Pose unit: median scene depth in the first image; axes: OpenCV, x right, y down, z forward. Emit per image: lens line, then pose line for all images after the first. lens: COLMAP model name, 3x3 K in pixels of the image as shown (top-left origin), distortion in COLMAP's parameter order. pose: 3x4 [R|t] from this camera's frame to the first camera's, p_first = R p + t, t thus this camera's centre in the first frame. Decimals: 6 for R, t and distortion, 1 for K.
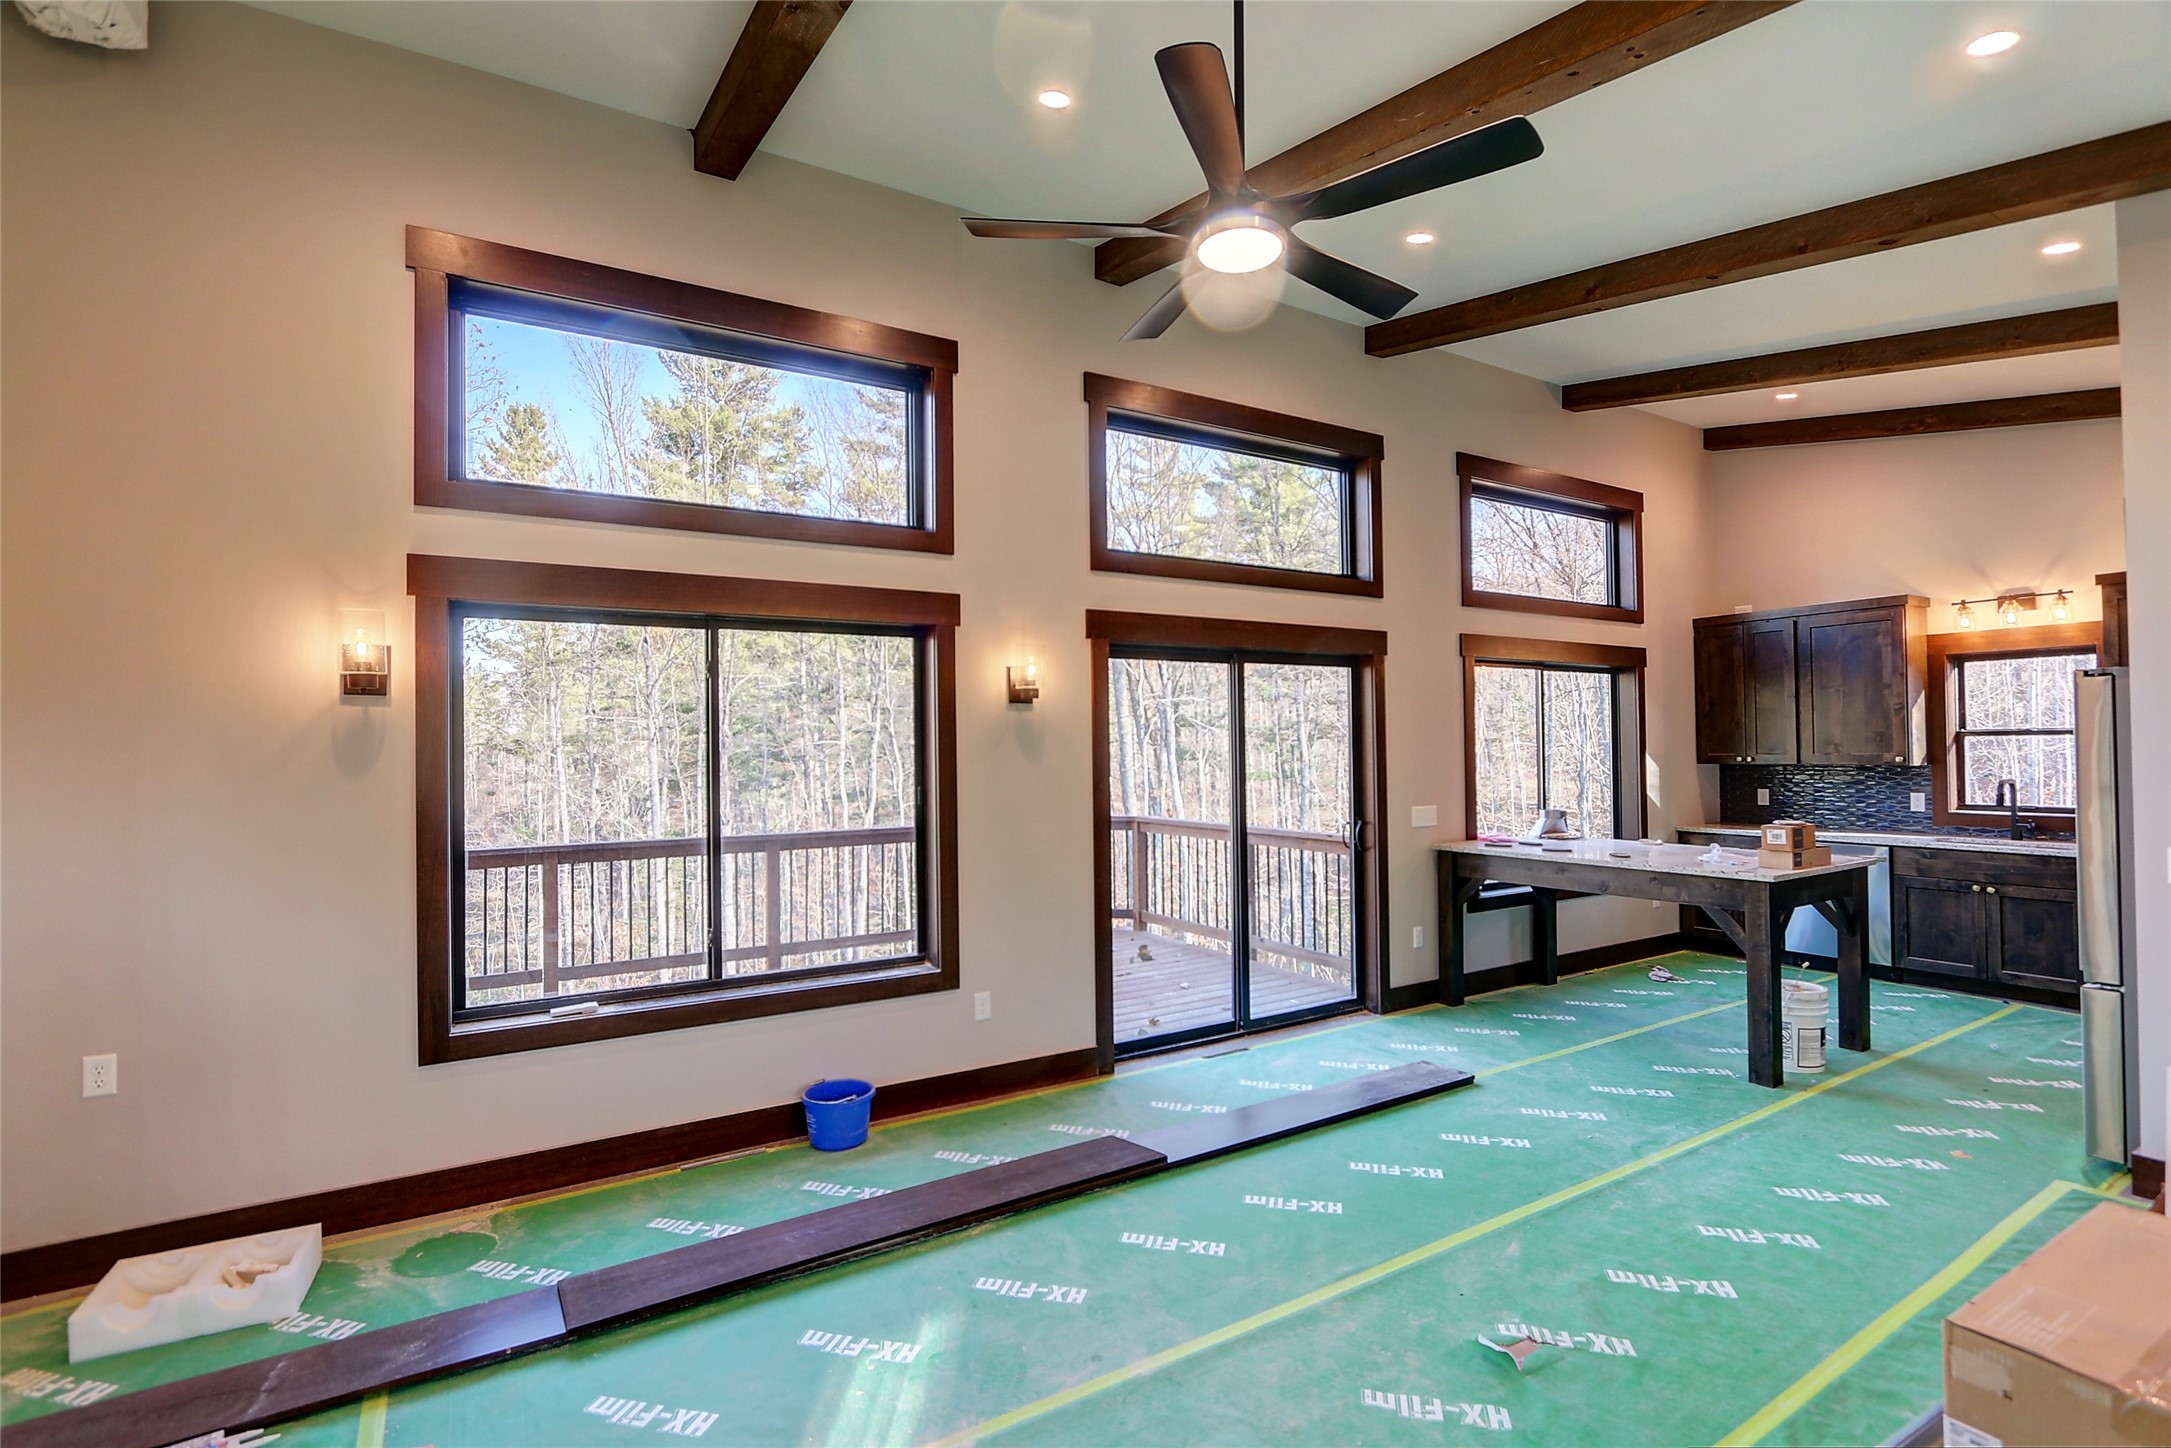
lens RADIAL K [[993.9, 0, 1082.8], [0, 993.9, 736.1], [0, 0, 1]] dist [-0.022865, 0.005898]
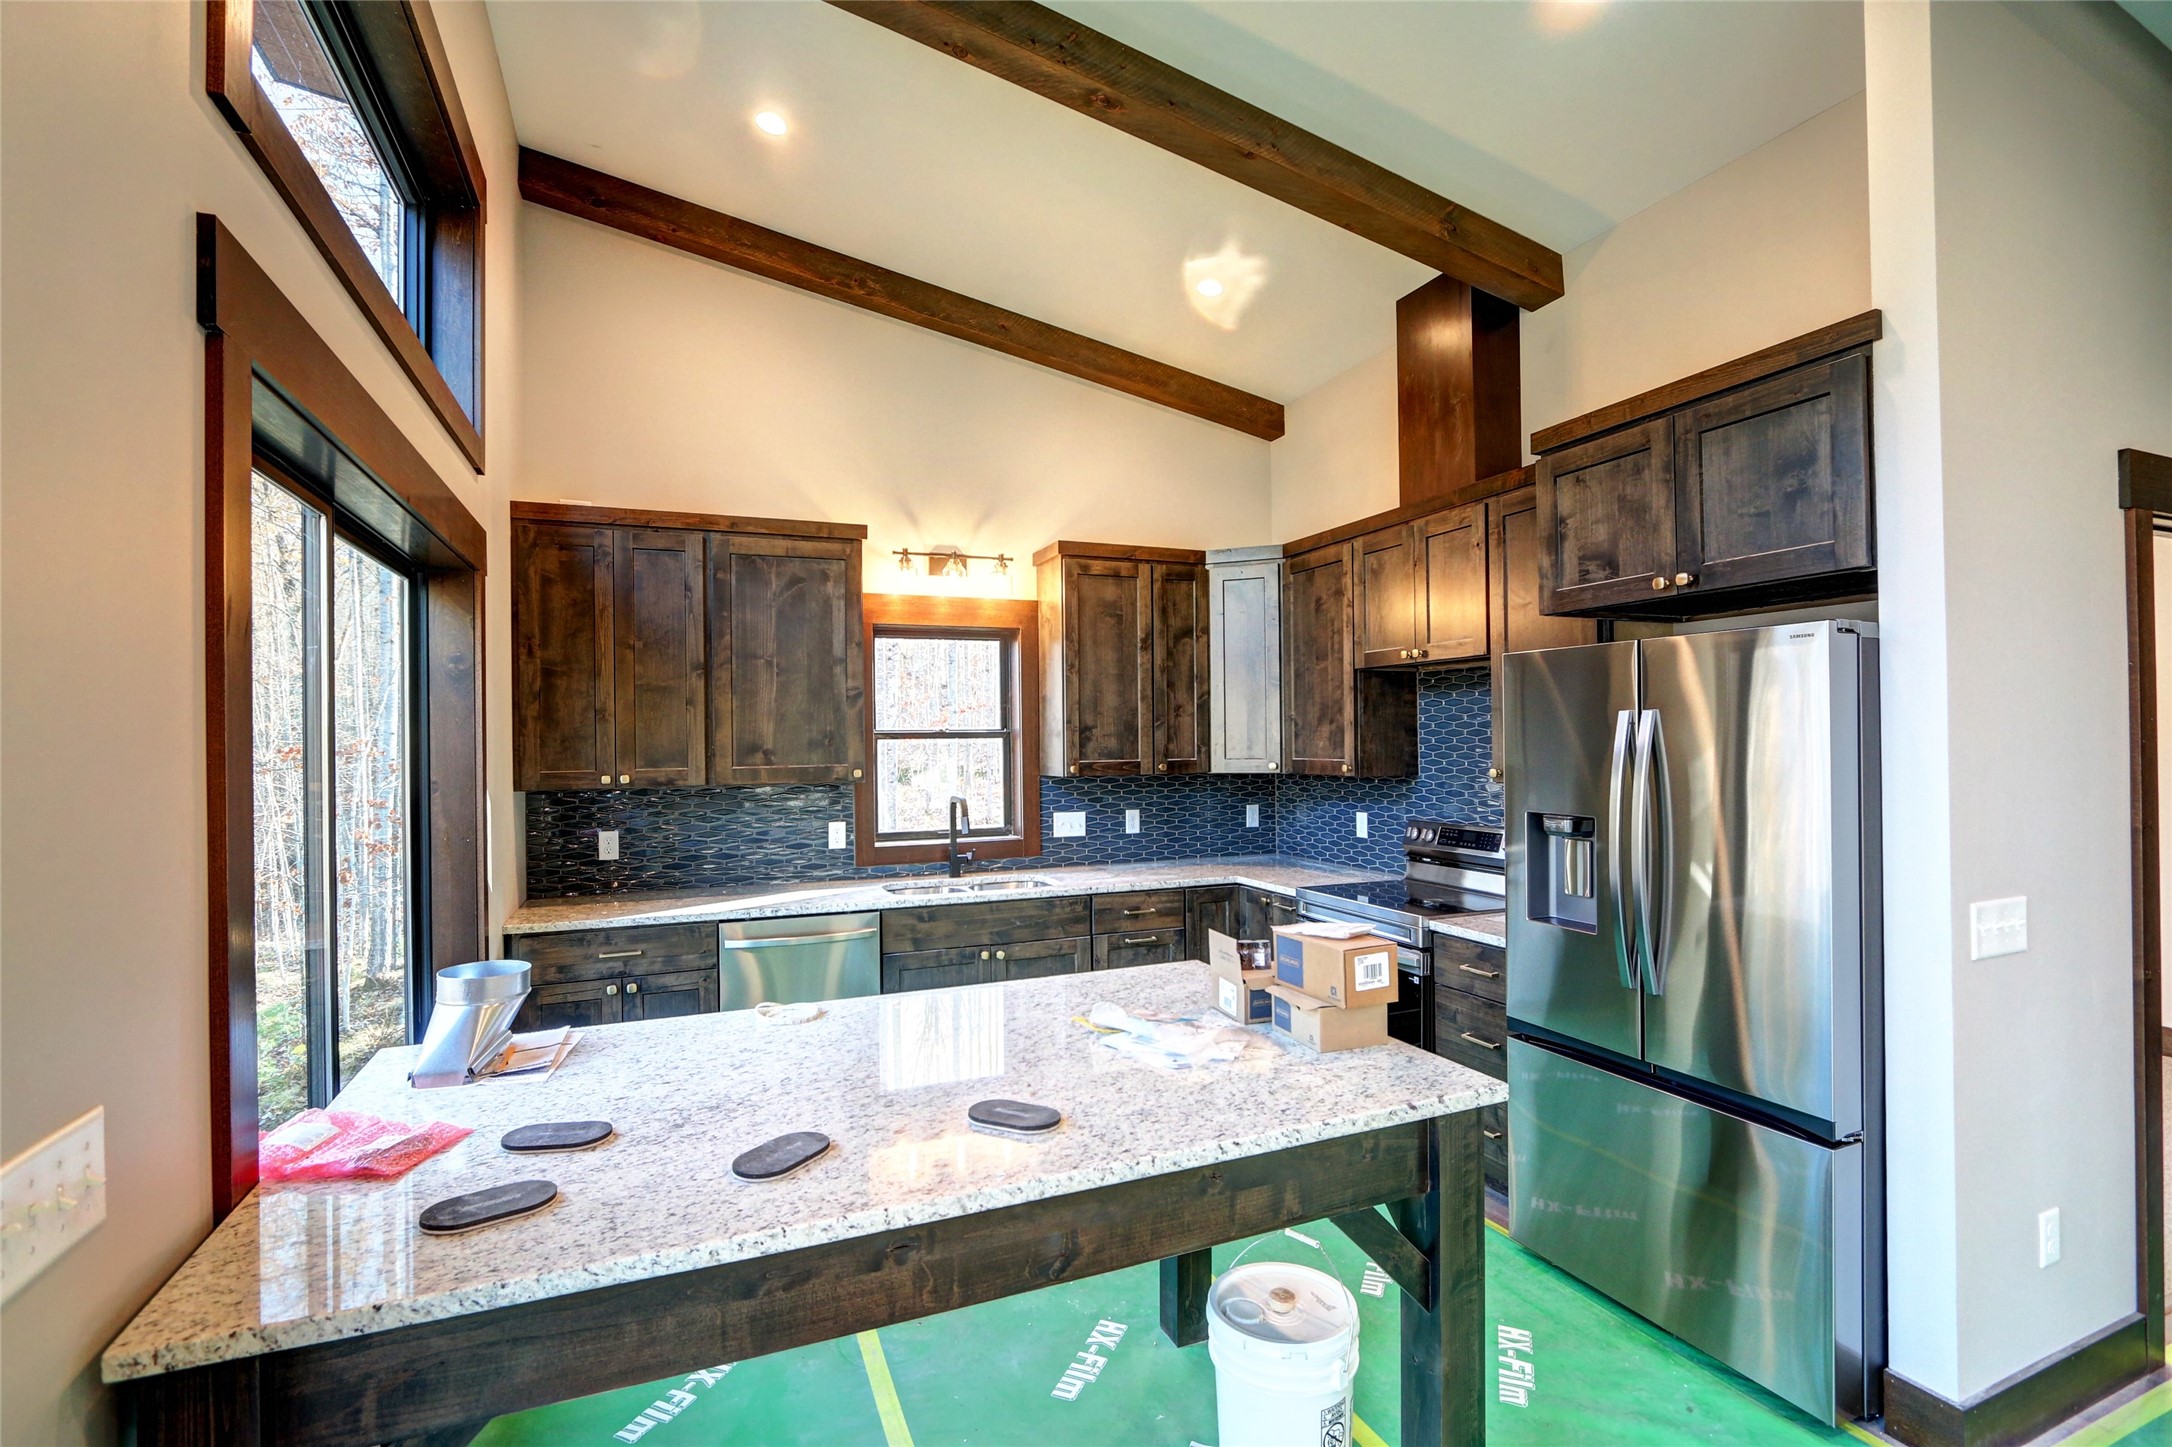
lens RADIAL K [[994.4, 0, 1083.3], [0, 994.4, 735.6], [0, 0, 1]] dist [-0.022865, 0.005898]
pose [[0.152304, 0.012327, 0.988257, 0.257535], [-0.003843, 0.999922, -0.011880, 0.007442], [-0.988326, -0.001988, 0.152339, 0.966258]]
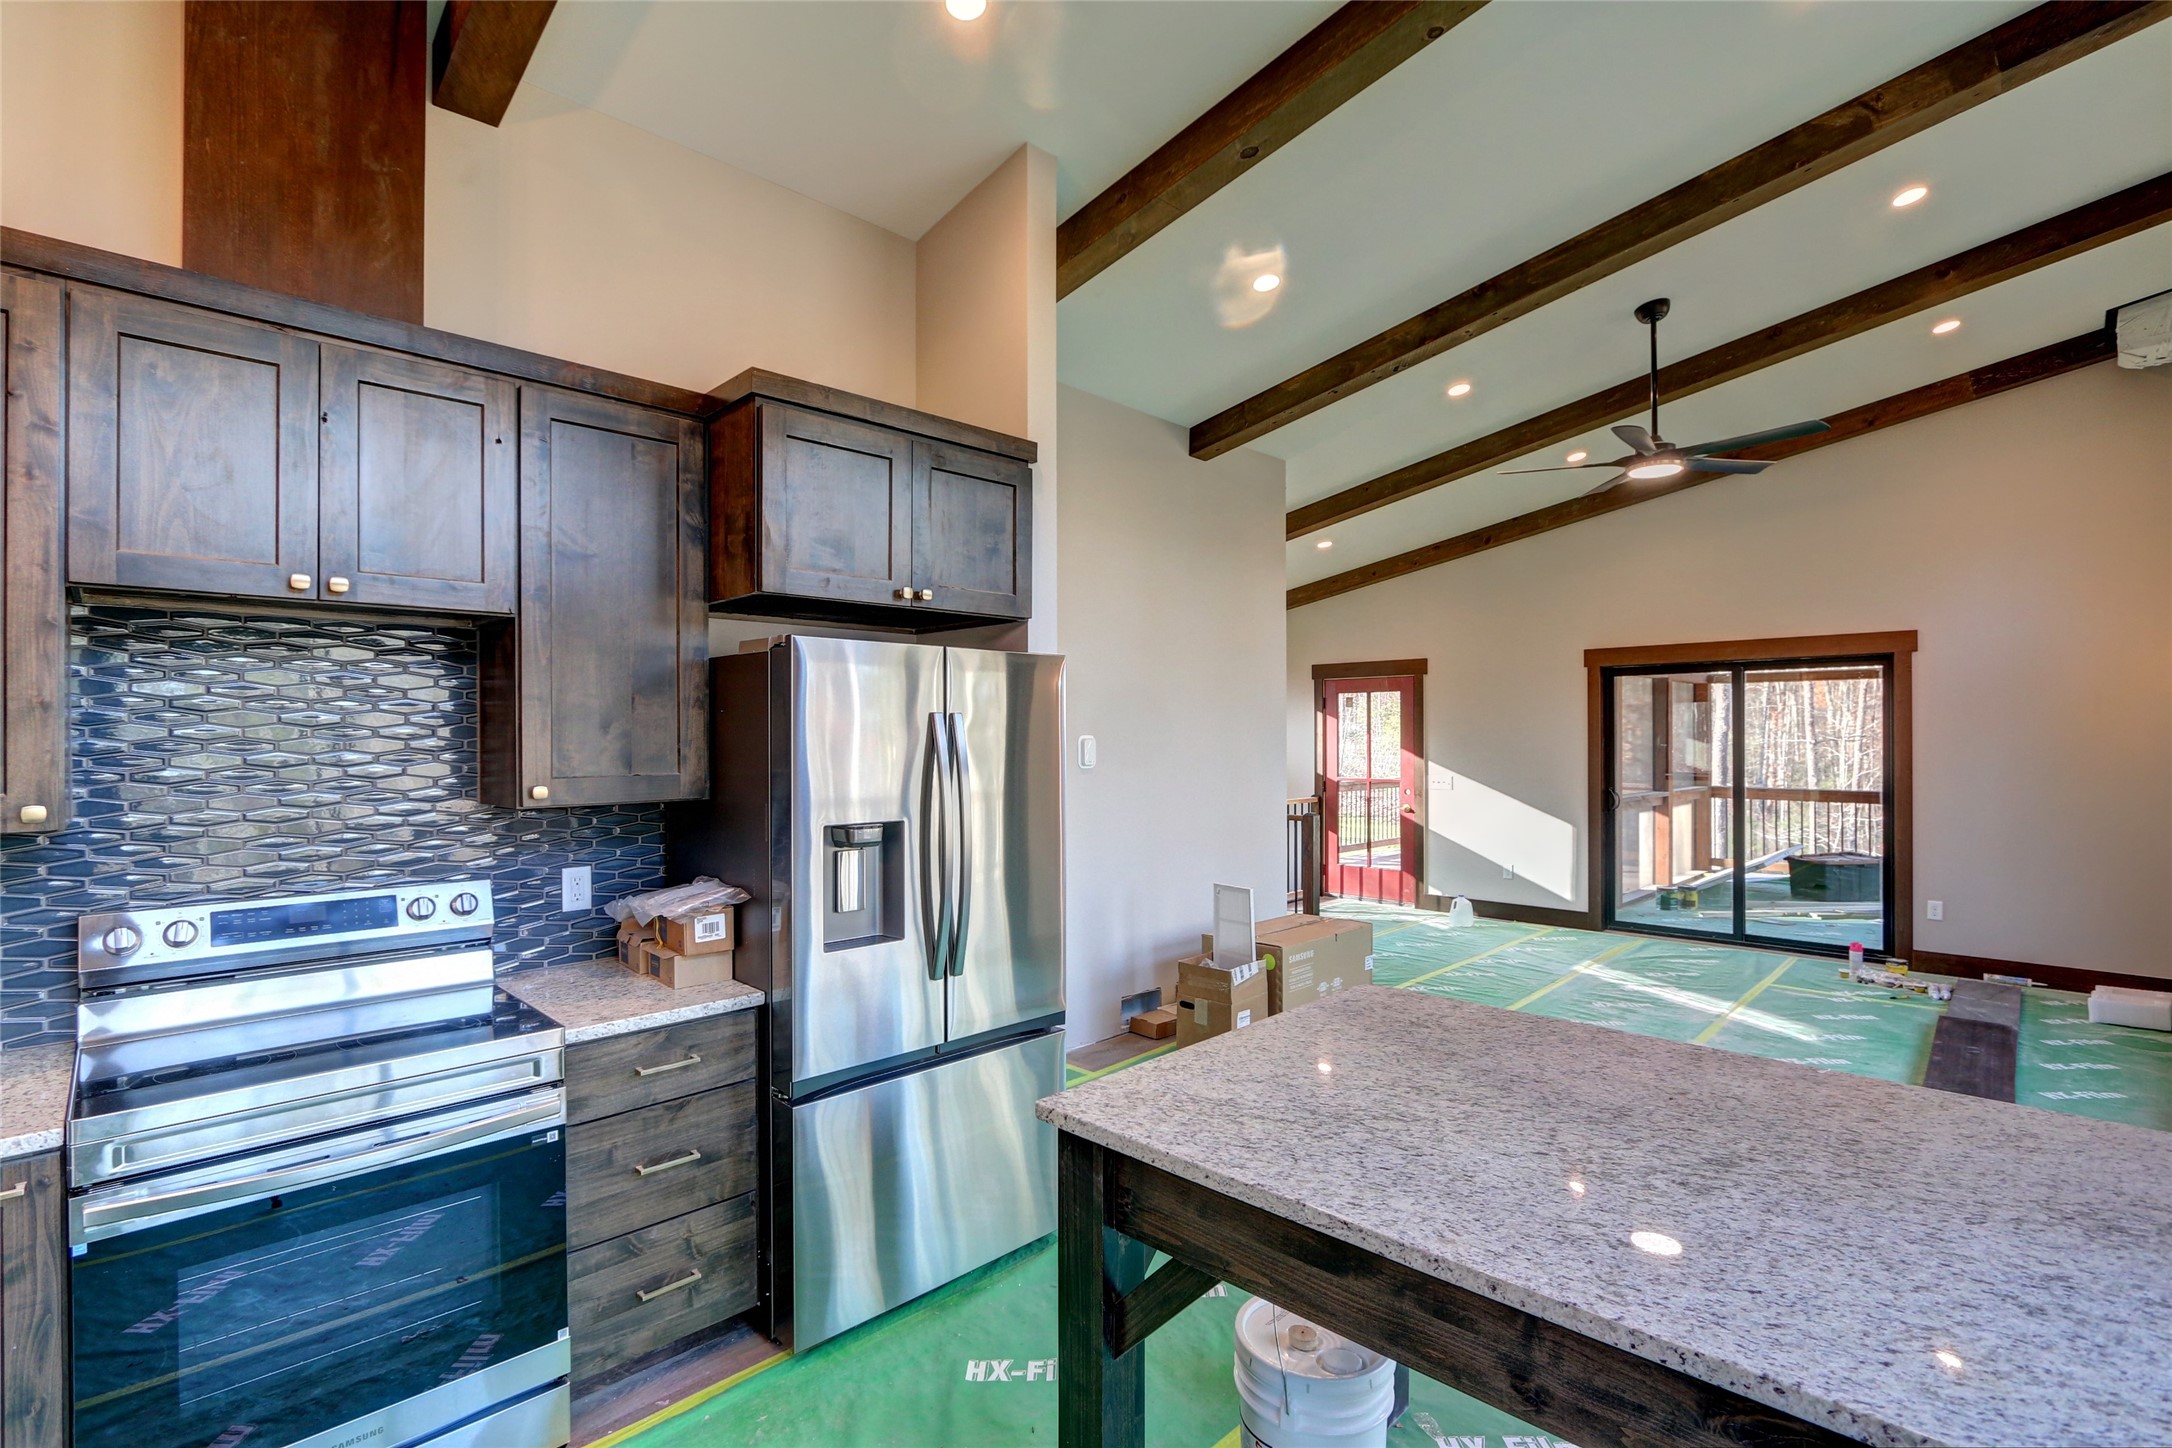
lens RADIAL K [[994.4, 0, 1083.3], [0, 994.4, 736.1], [0, 0, 1]] dist [-0.022865, 0.005898]
pose [[-0.972417, 0.014372, -0.232807, 0.861062], [0.016801, 0.999823, -0.008455, 0.005705], [0.232644, -0.012134, -0.972486, 1.309646]]
